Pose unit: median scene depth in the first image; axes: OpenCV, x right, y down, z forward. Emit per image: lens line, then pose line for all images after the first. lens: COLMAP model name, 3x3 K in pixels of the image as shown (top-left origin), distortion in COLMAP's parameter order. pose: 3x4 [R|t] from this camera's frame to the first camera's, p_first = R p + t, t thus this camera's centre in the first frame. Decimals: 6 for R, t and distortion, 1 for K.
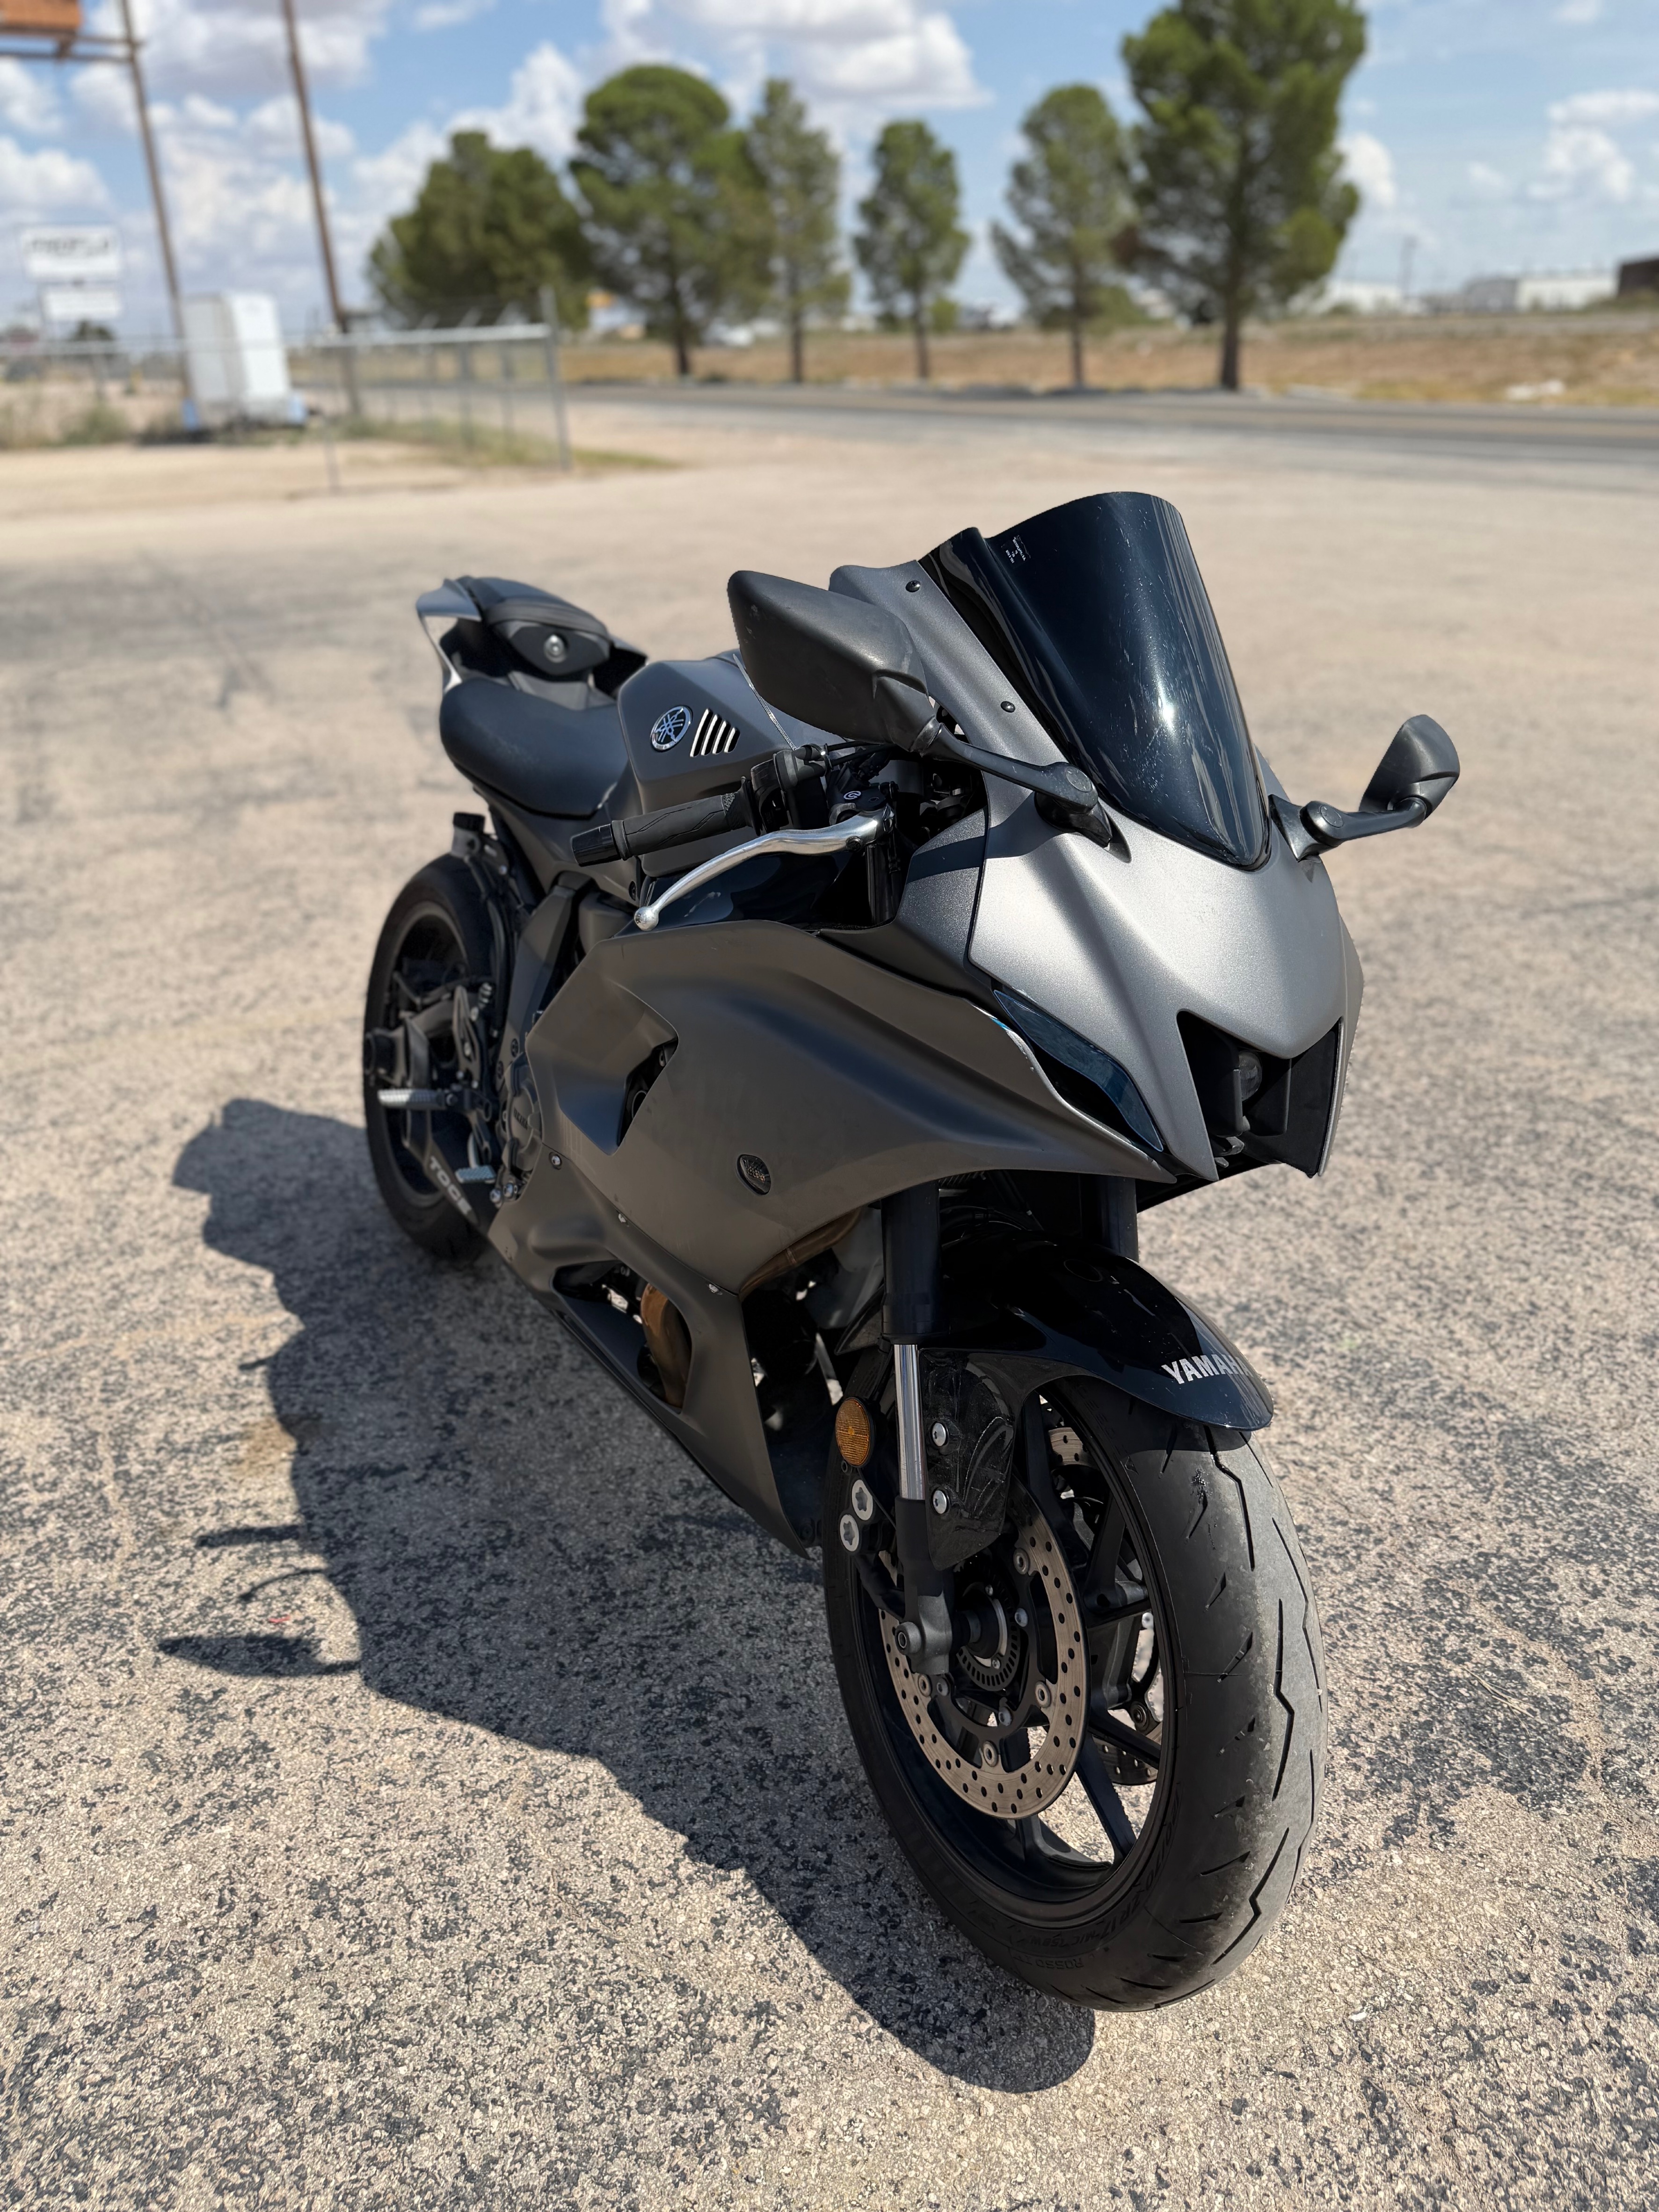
lens RADIAL K [[1639.9, 0, 820.2], [0, 1639.9, 1113.2], [0, 0, 1]] dist [0.010207, -0.010312]
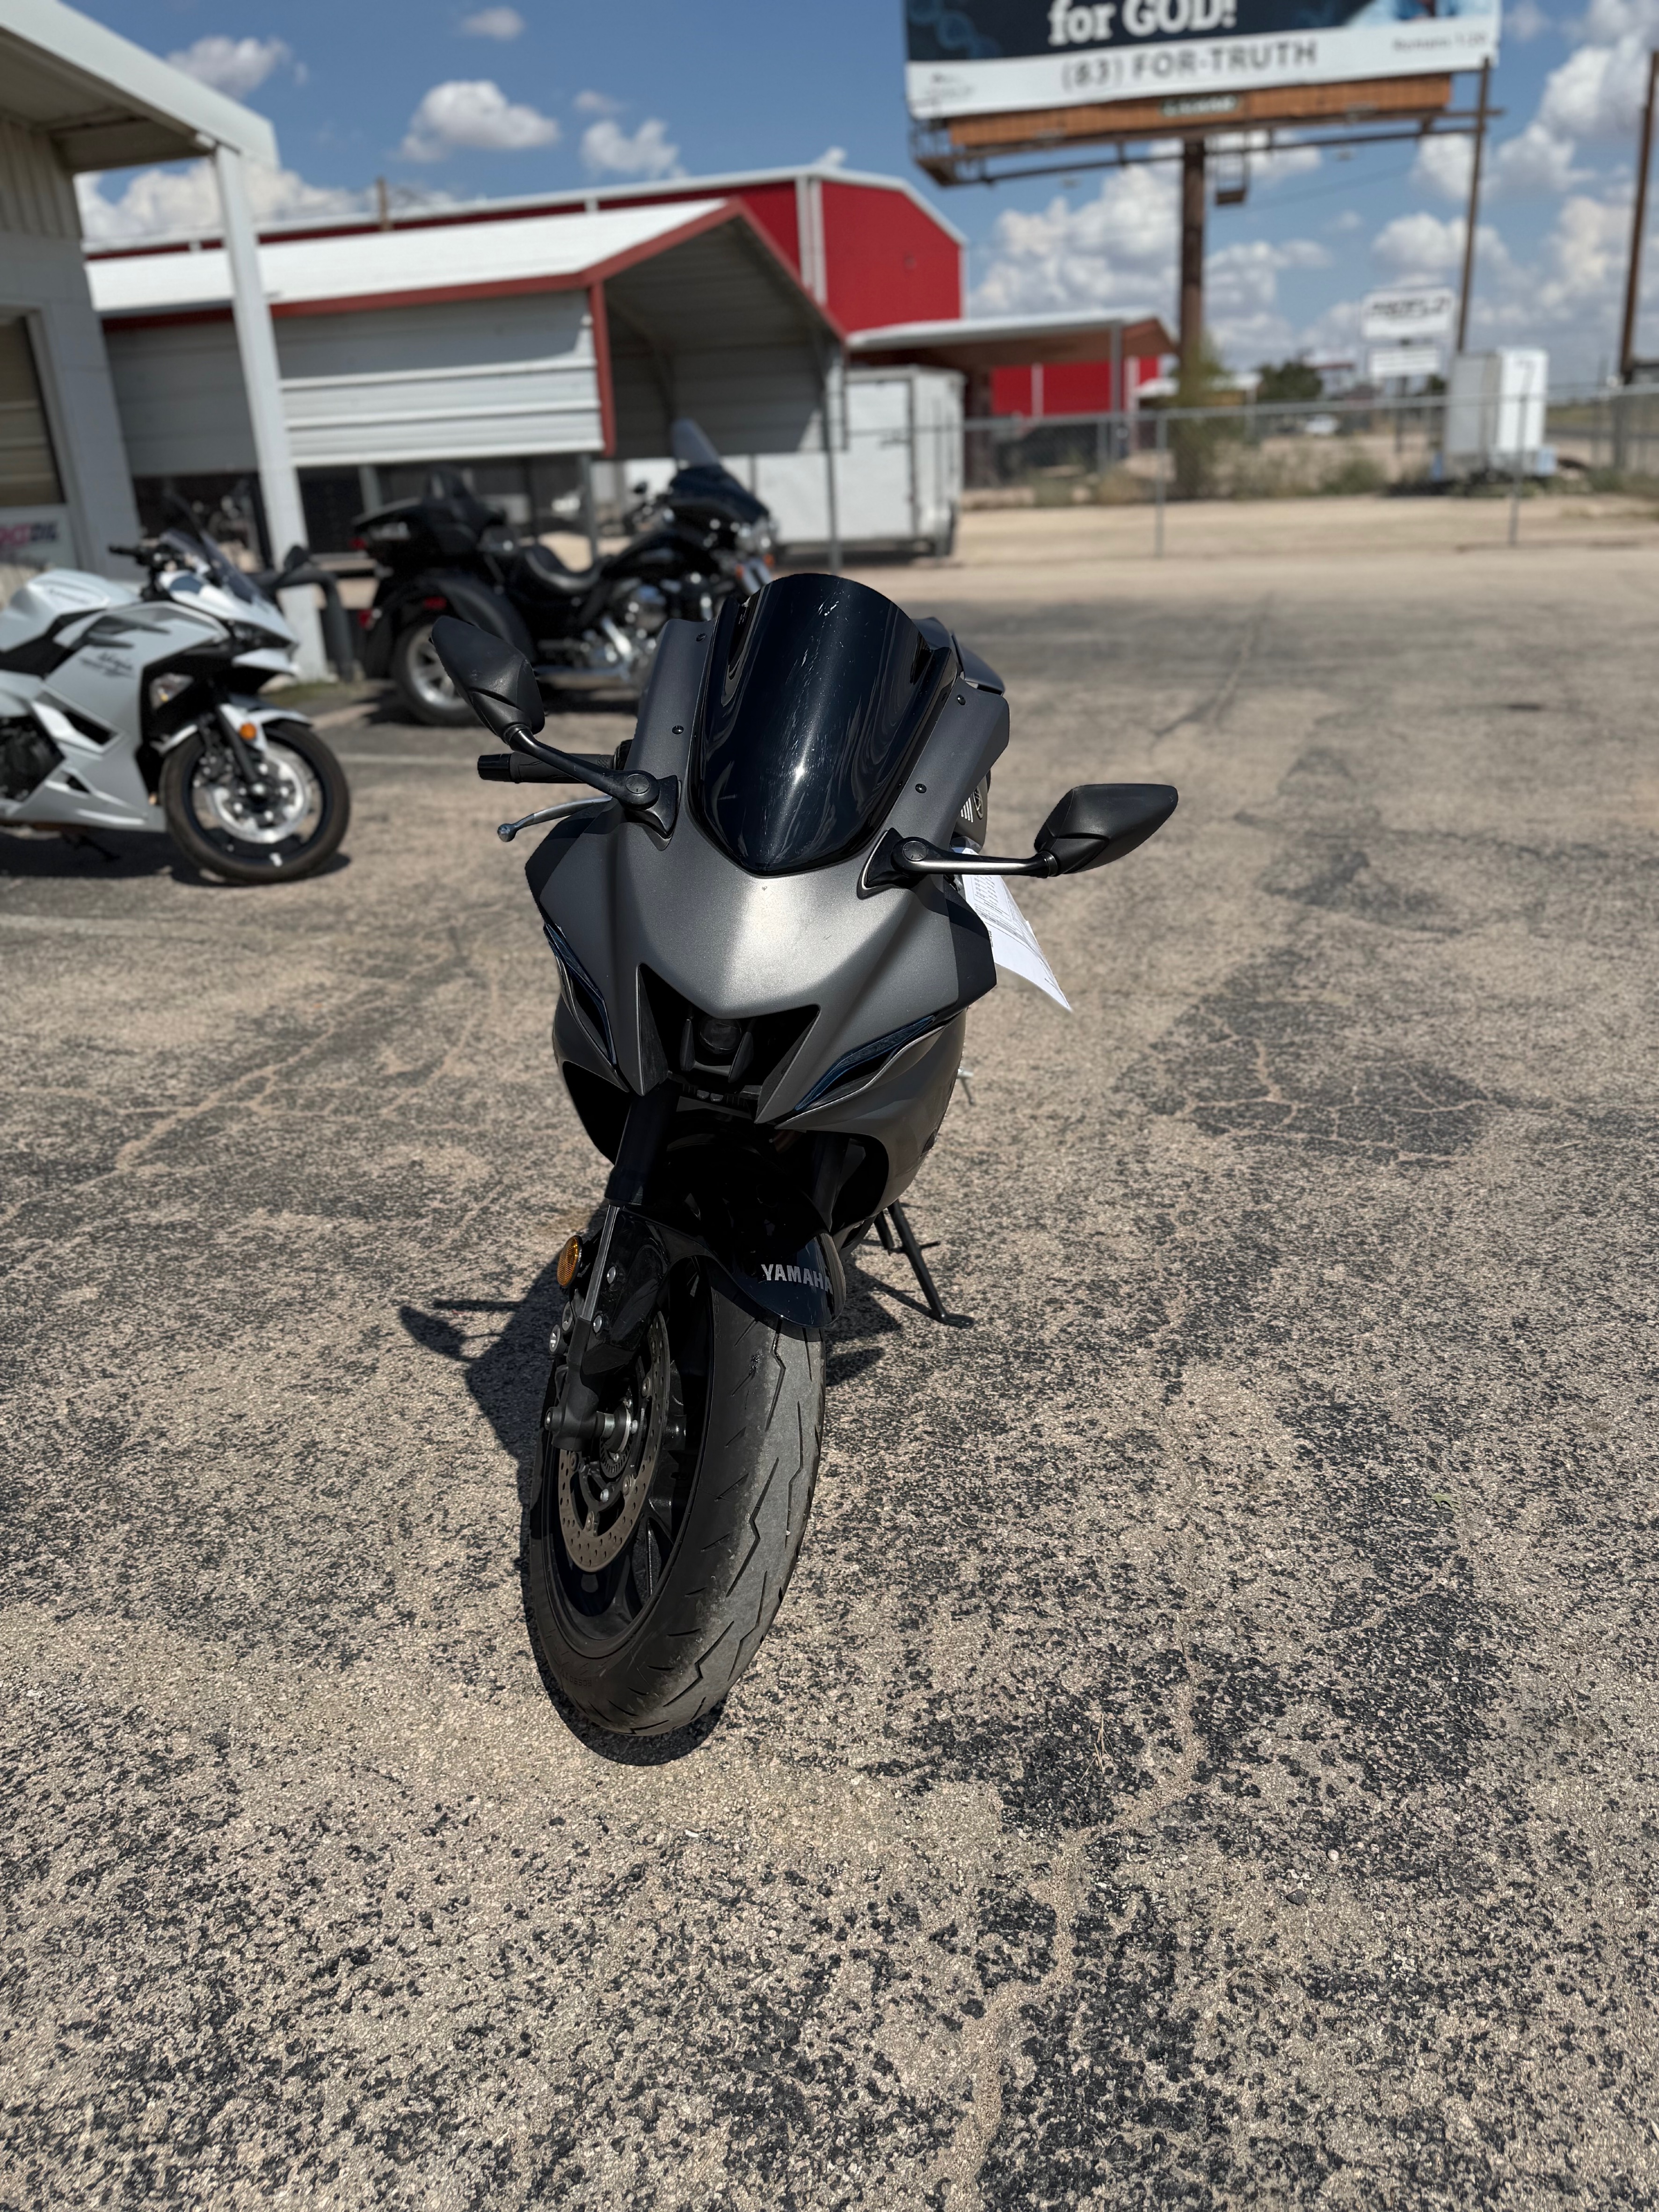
lens RADIAL K [[1639.9, 0, 831.0], [0, 1639.9, 1104.3], [0, 0, 1]] dist [0.010207, -0.010312]
pose [[0.748382, 0.245295, -0.616242, 0.787754], [-0.264009, 0.962493, 0.062499, -0.043988], [0.608459, 0.115921, 0.785073, 0.057177]]
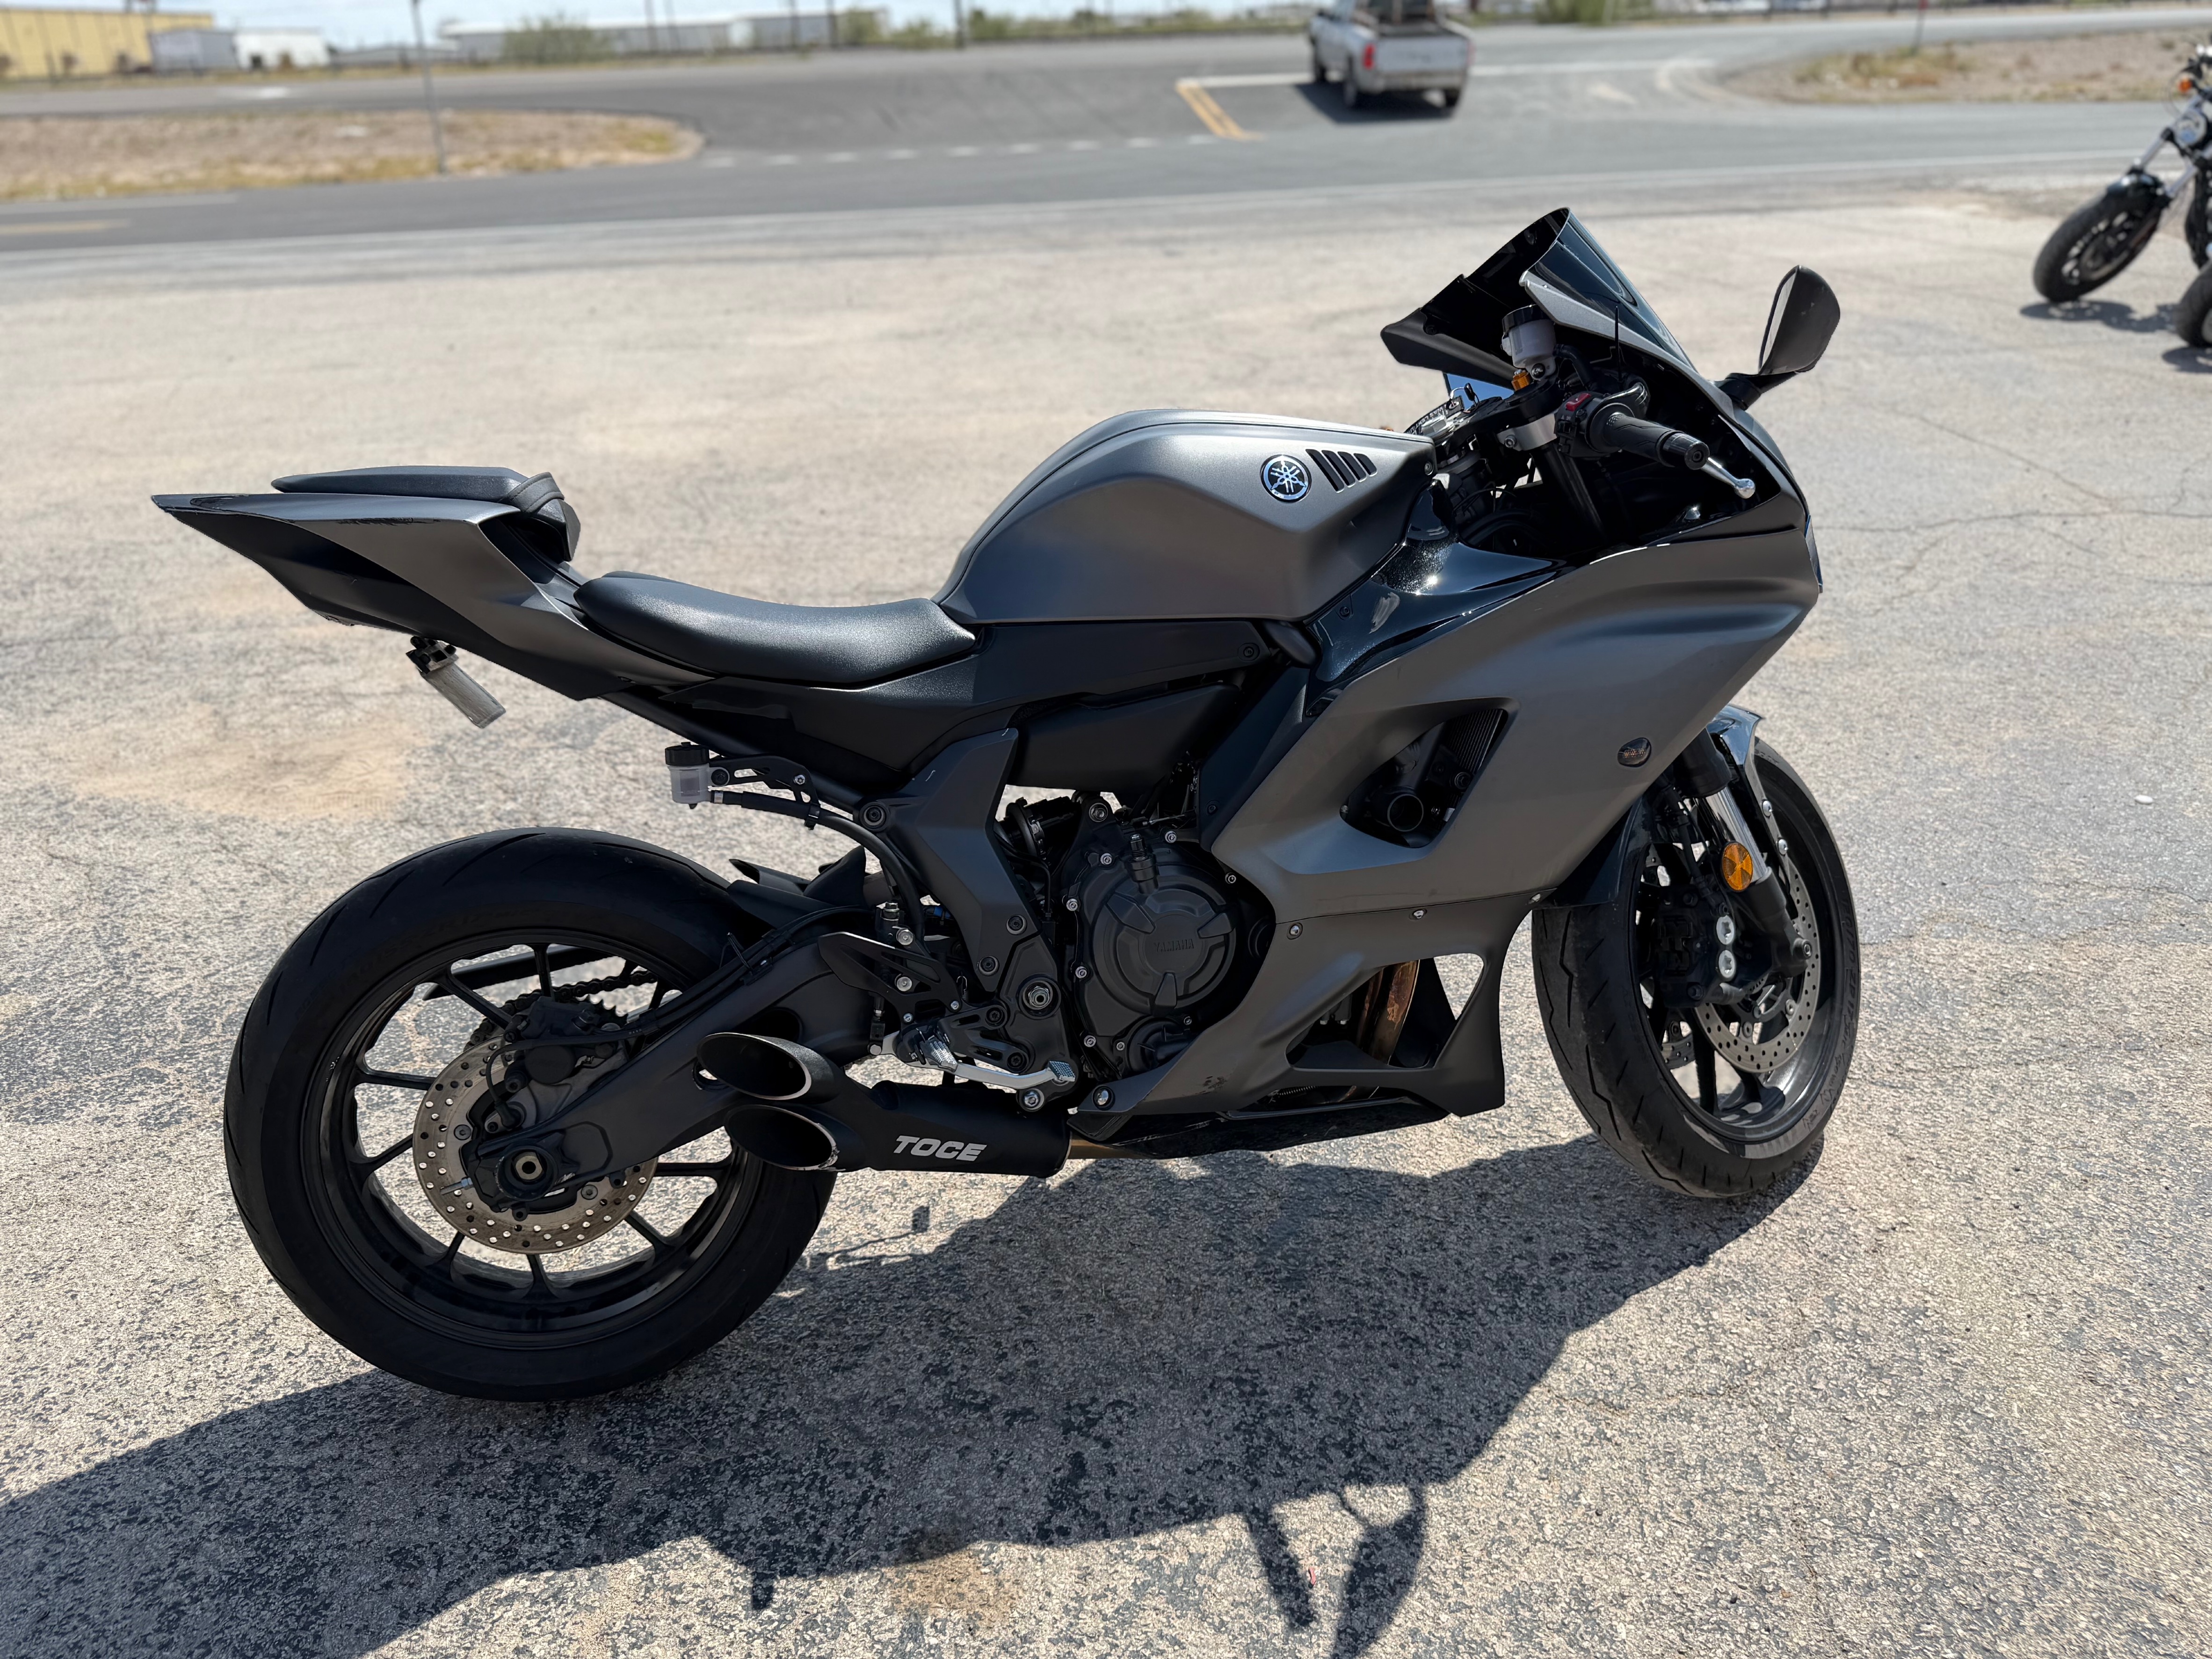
lens RADIAL K [[1639.9, 0, 1114.0], [0, 1639.9, 818.8], [0, 0, 1]] dist [0.010207, -0.010312]
pose [[0.335337, -0.384523, 0.860053, -0.999327], [0.430889, 0.874431, 0.222946, -0.290890], [-0.837785, 0.295825, 0.458916, 0.601707]]
